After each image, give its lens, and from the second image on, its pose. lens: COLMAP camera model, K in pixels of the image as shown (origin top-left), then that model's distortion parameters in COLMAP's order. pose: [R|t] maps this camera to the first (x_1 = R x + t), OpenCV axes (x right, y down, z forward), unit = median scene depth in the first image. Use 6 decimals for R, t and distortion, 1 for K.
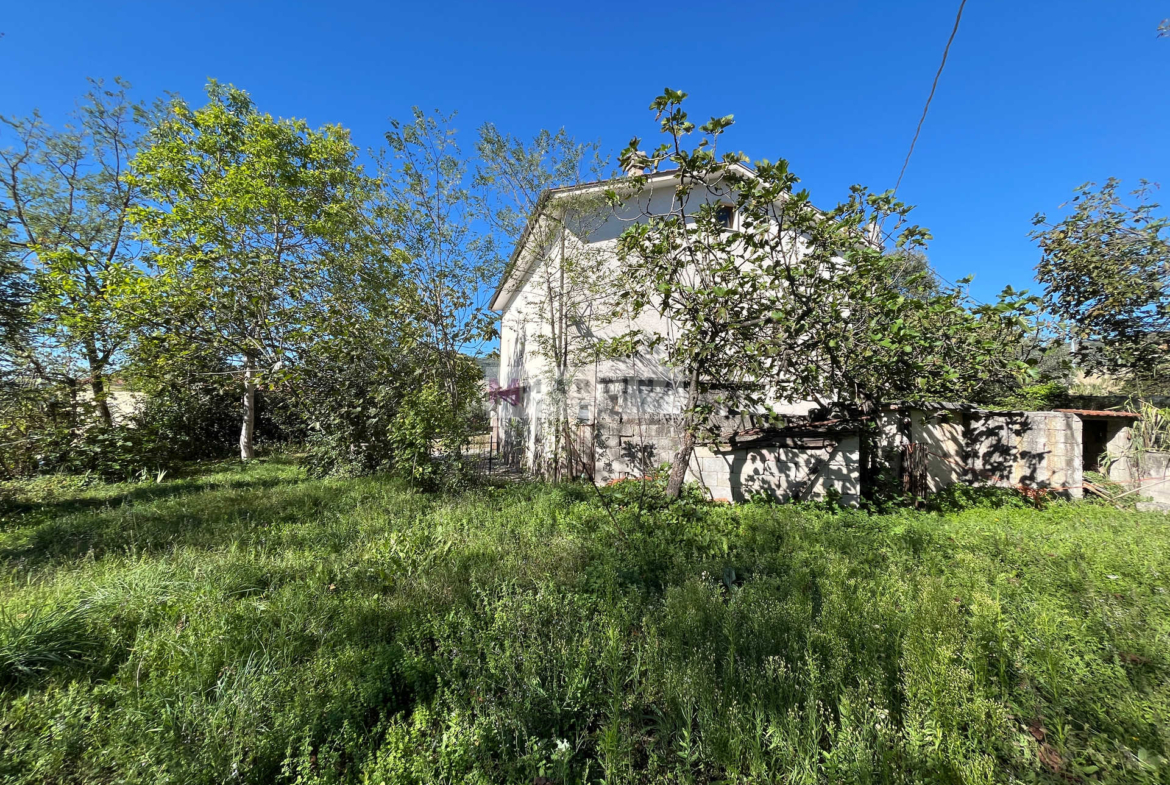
lens RADIAL K [[464.0, 0, 585.9], [0, 464.0, 400.5], [0, 0, 1]] dist [-0.011280, -0.000937]
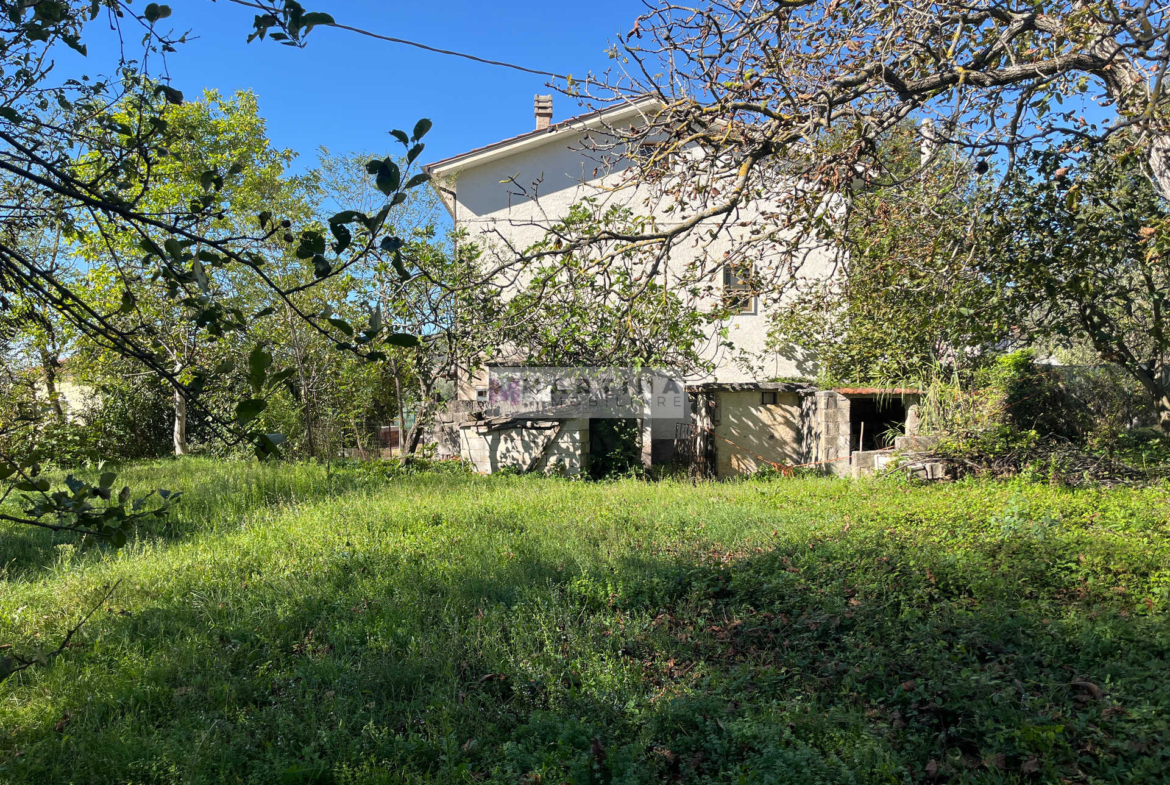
lens RADIAL K [[878.7, 0, 585.1], [0, 878.7, 394.0], [0, 0, 1]] dist [-0.001994, 0.004112]
pose [[0.963765, -0.025212, -0.265557, 1.144641], [0.033132, 0.999128, 0.025388, -0.039753], [0.264686, -0.033267, 0.963761, -1.090877]]
